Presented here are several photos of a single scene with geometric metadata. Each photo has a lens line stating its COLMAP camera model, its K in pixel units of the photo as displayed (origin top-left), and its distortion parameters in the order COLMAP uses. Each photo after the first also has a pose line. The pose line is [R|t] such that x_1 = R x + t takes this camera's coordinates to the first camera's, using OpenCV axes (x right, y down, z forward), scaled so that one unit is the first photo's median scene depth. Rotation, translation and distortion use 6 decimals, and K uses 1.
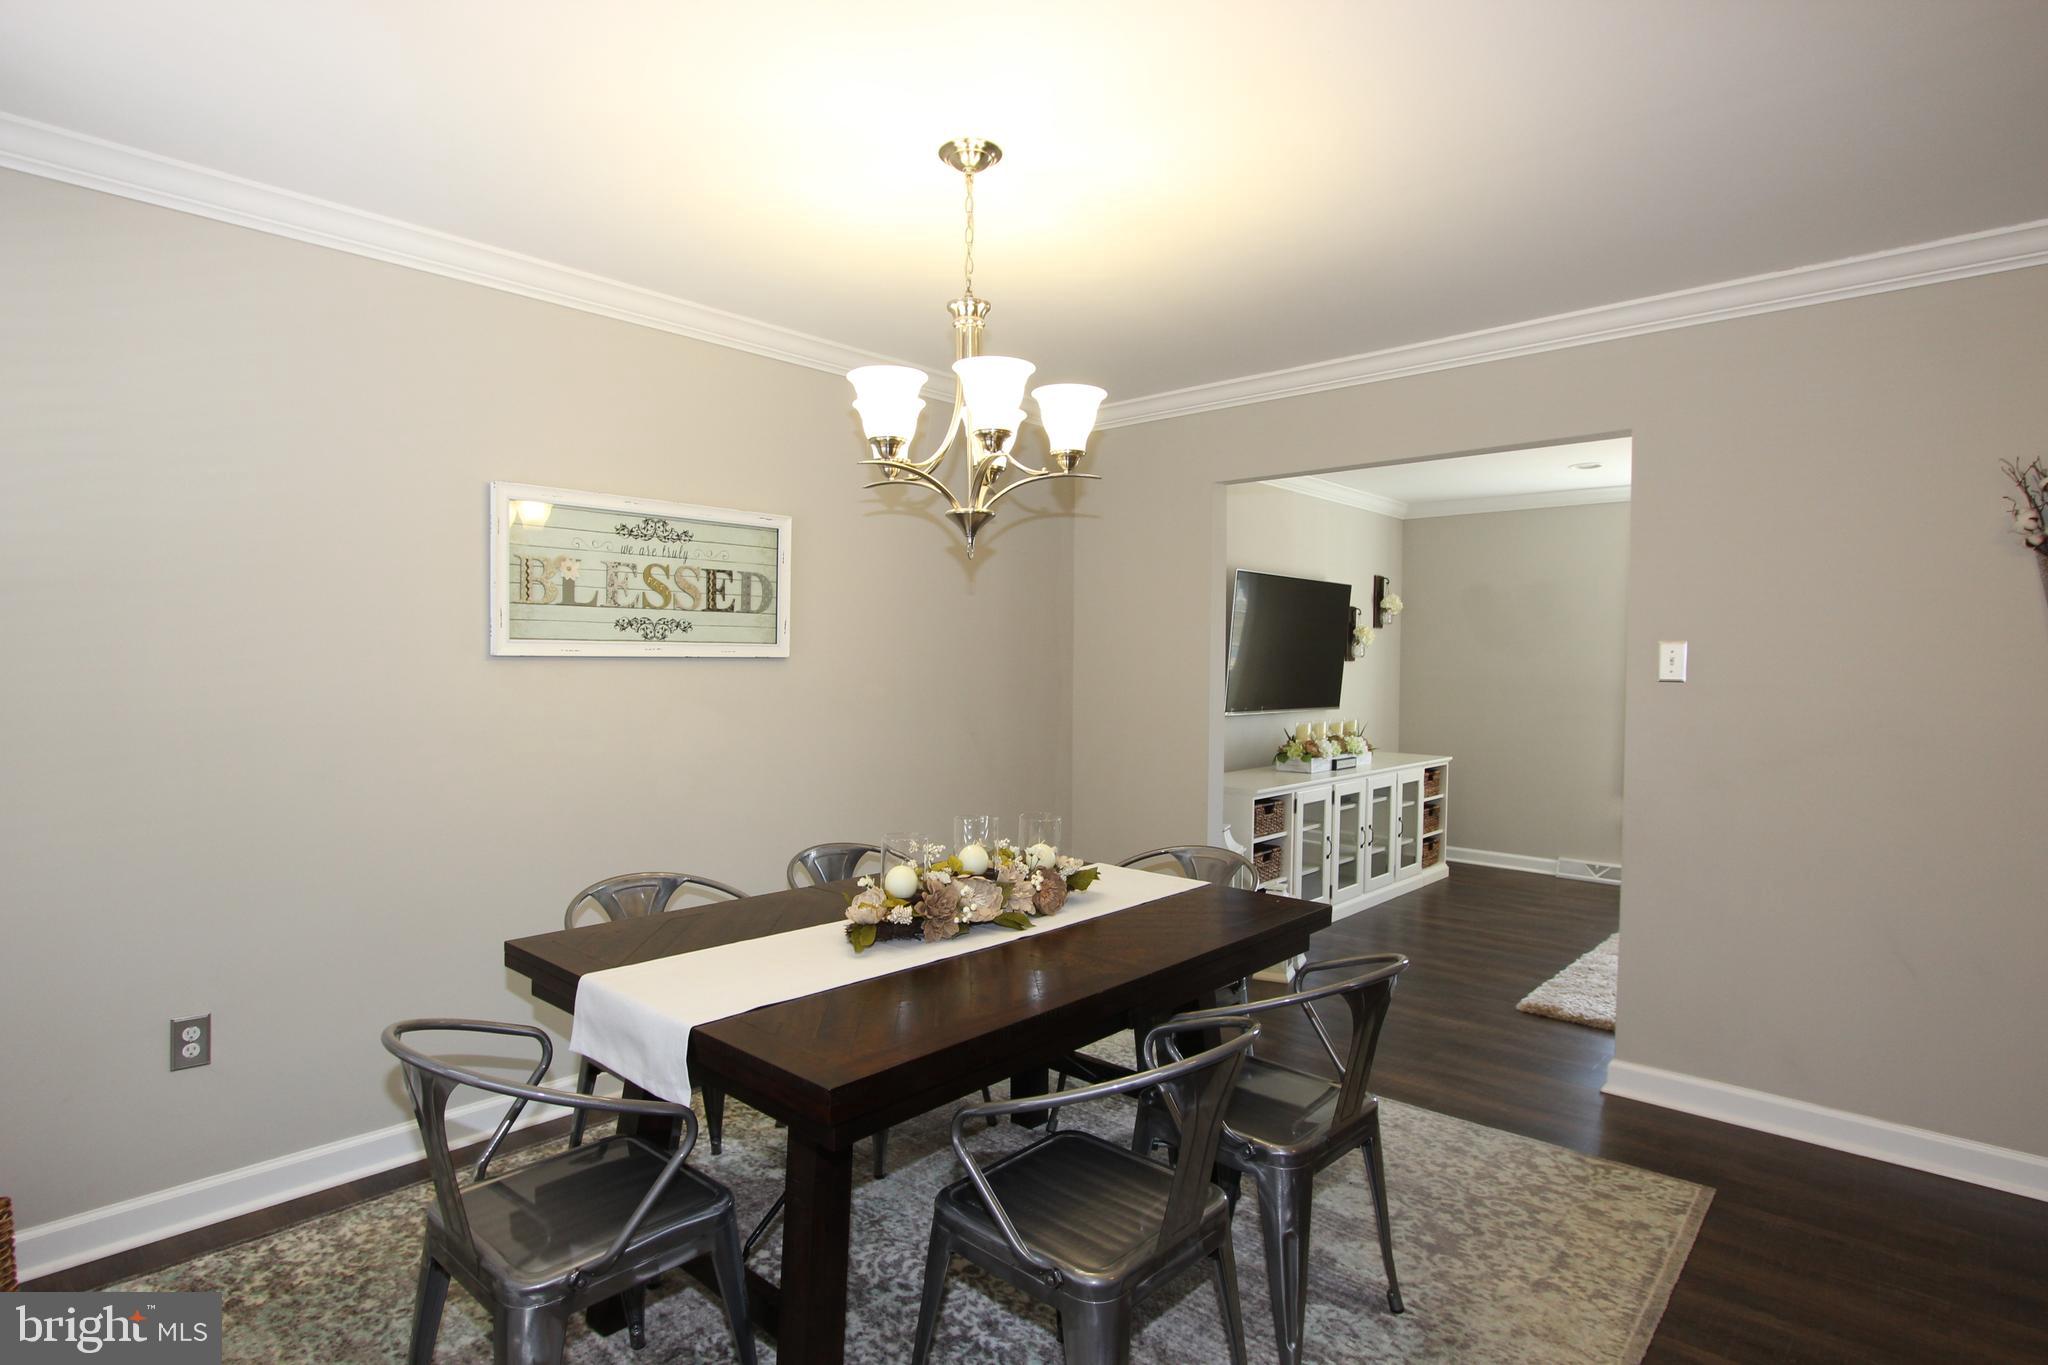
lens RADIAL K [[1067.2, 0, 1010.7], [0, 1067.2, 696.6], [0, 0, 1]] dist [-0.018074, 0.004732]
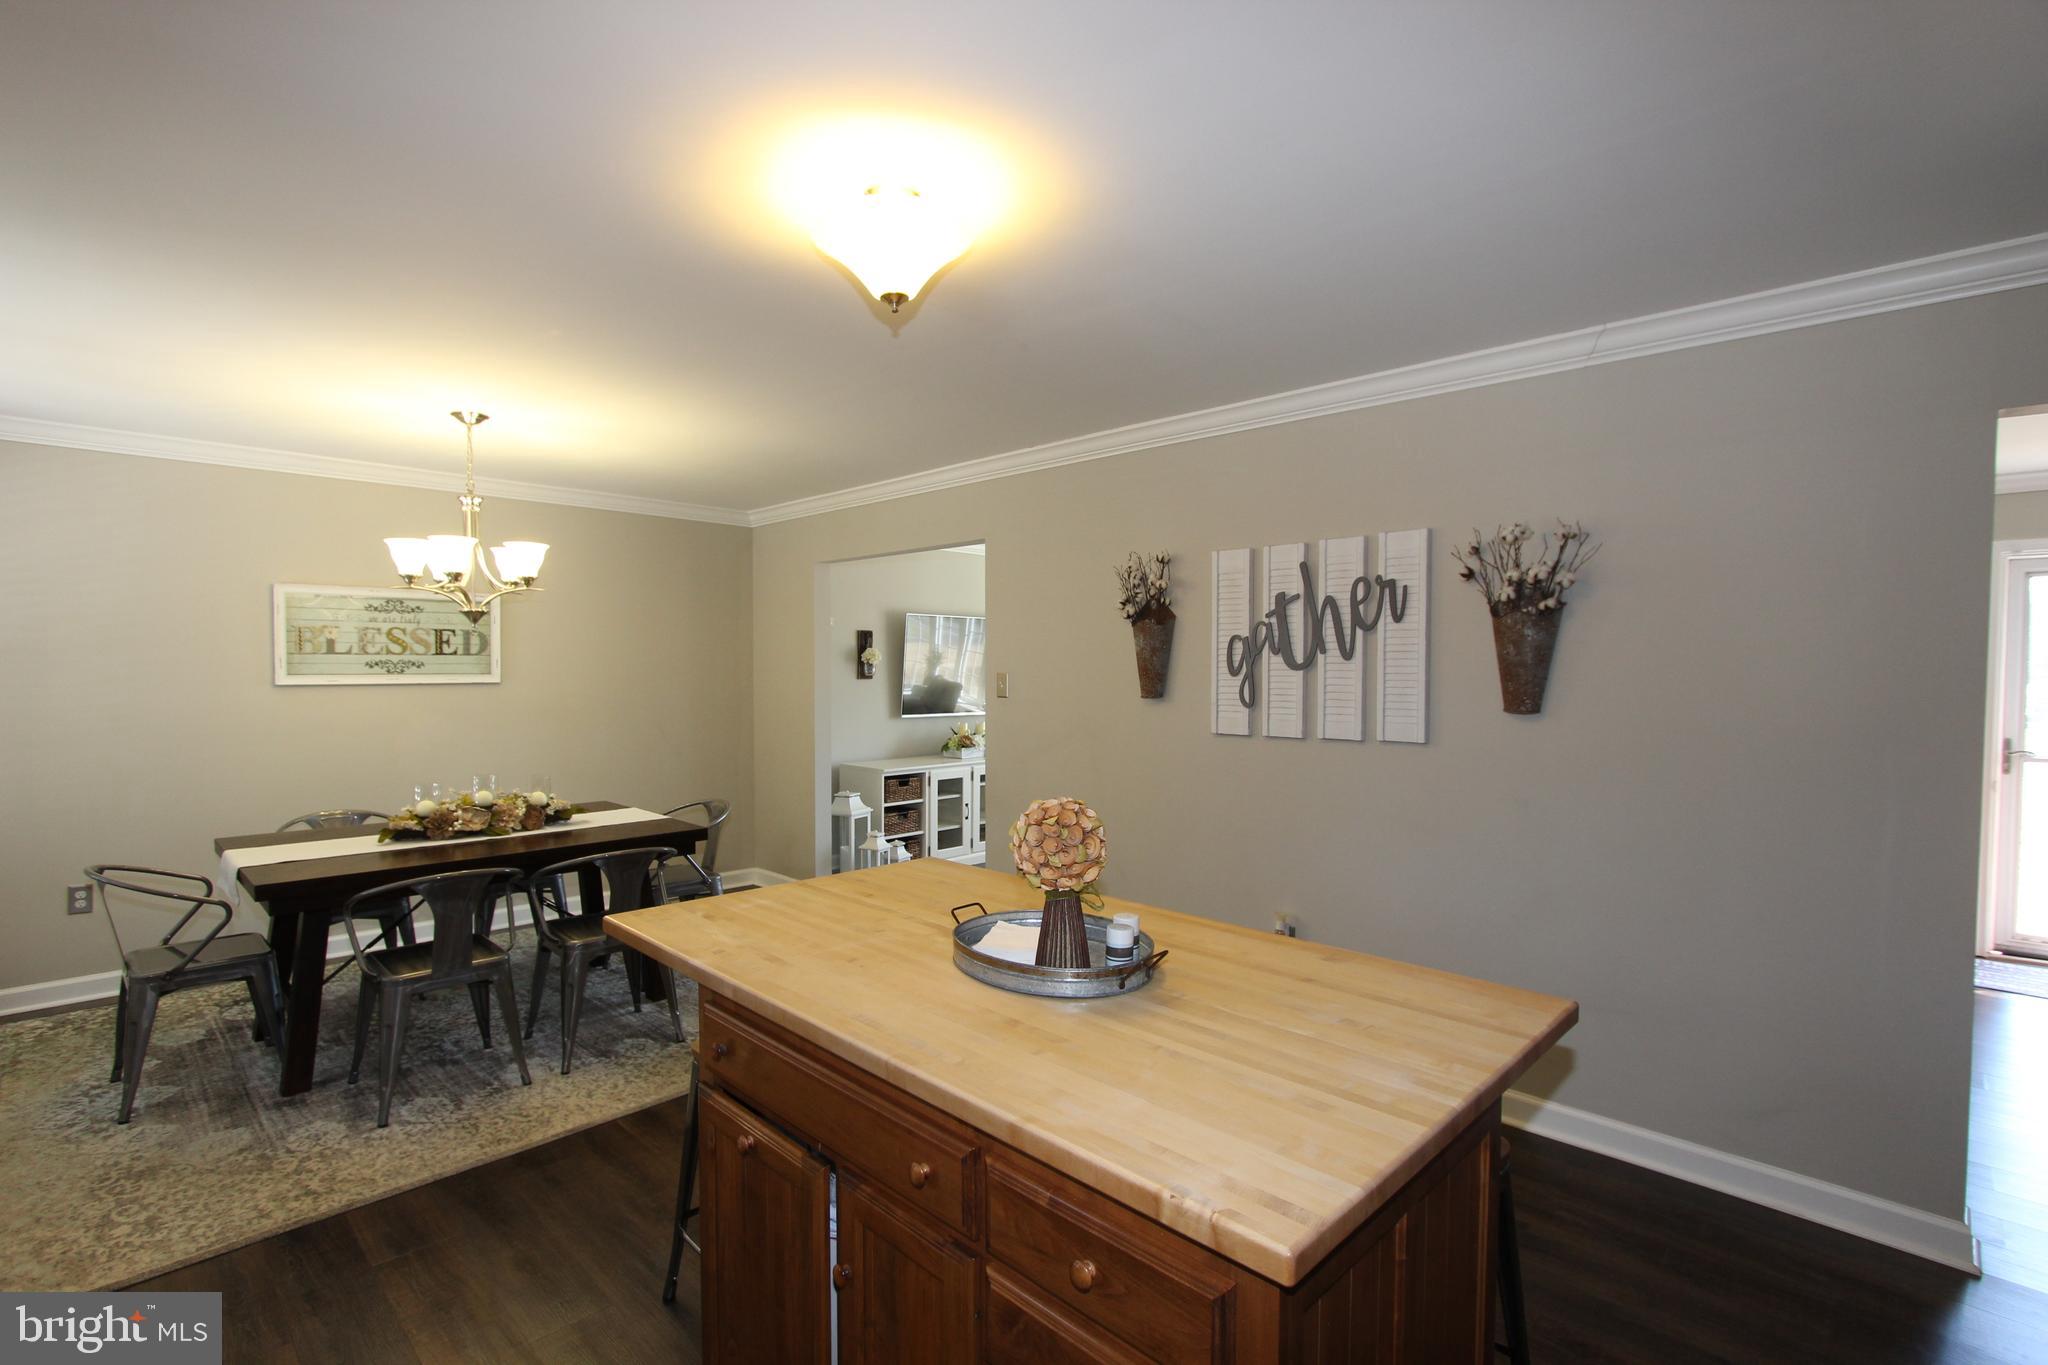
lens RADIAL K [[944.4, 0, 1020.1], [0, 944.4, 695.2], [0, 0, 1]] dist [-0.019335, 0.002322]
pose [[0.999670, -0.000439, -0.025668, 0.671013], [0.000382, 0.999997, -0.002214, -0.016113], [0.025668, 0.002204, 0.999668, -0.423226]]
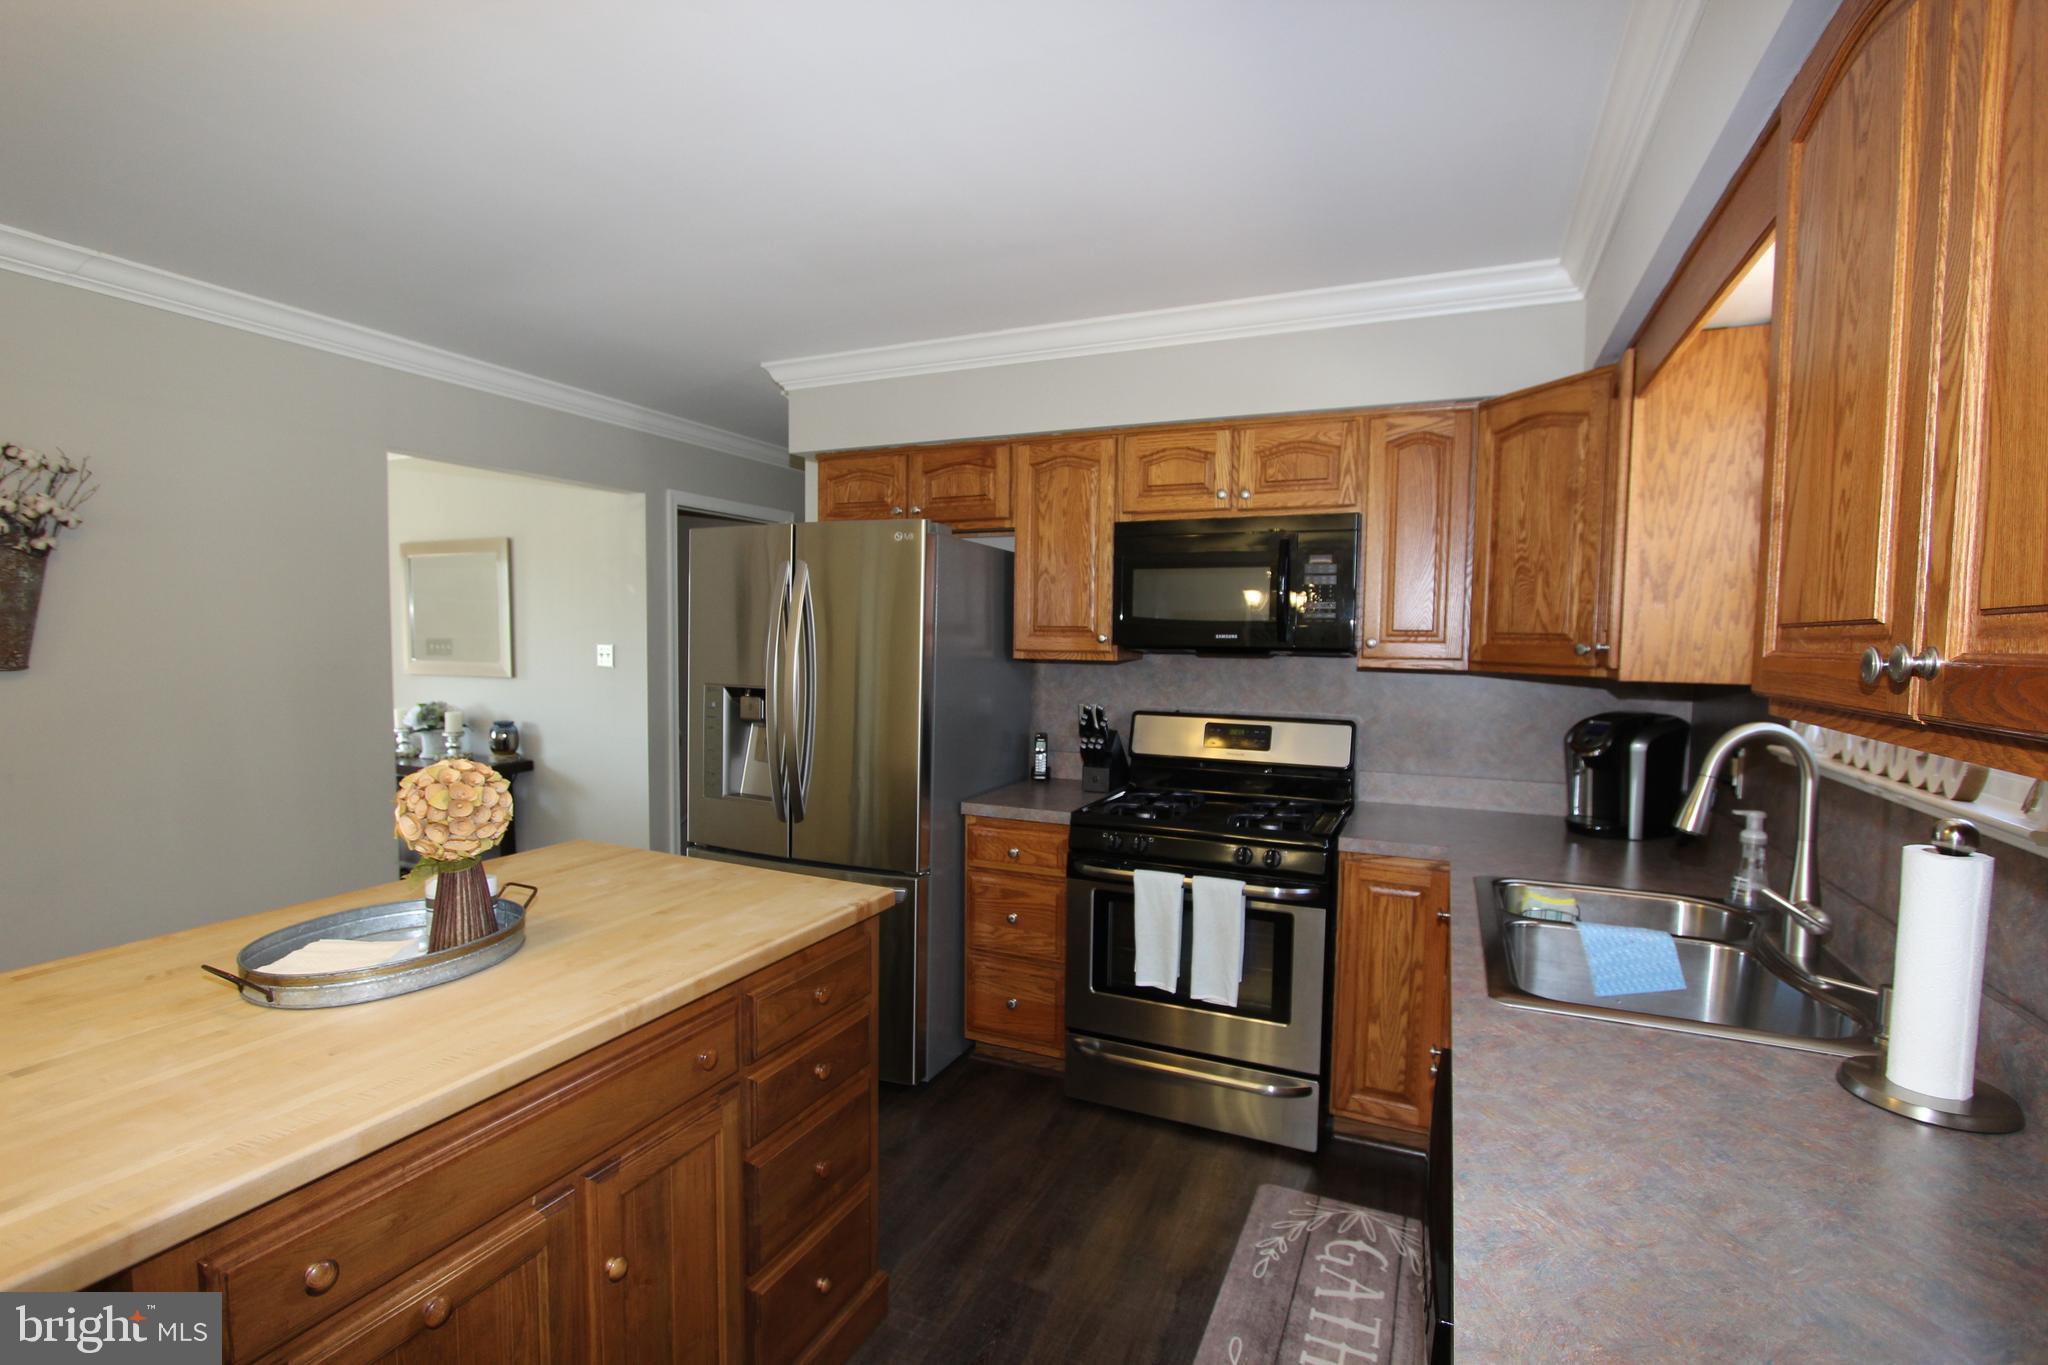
lens RADIAL K [[944.4, 0, 1023.6], [0, 944.4, 695.8], [0, 0, 1]] dist [-0.019335, 0.002322]
pose [[-0.322714, -0.073531, 0.943636, 0.167641], [0.017760, 0.996332, 0.083711, -0.027967], [-0.946330, 0.043774, -0.320224, -0.051155]]
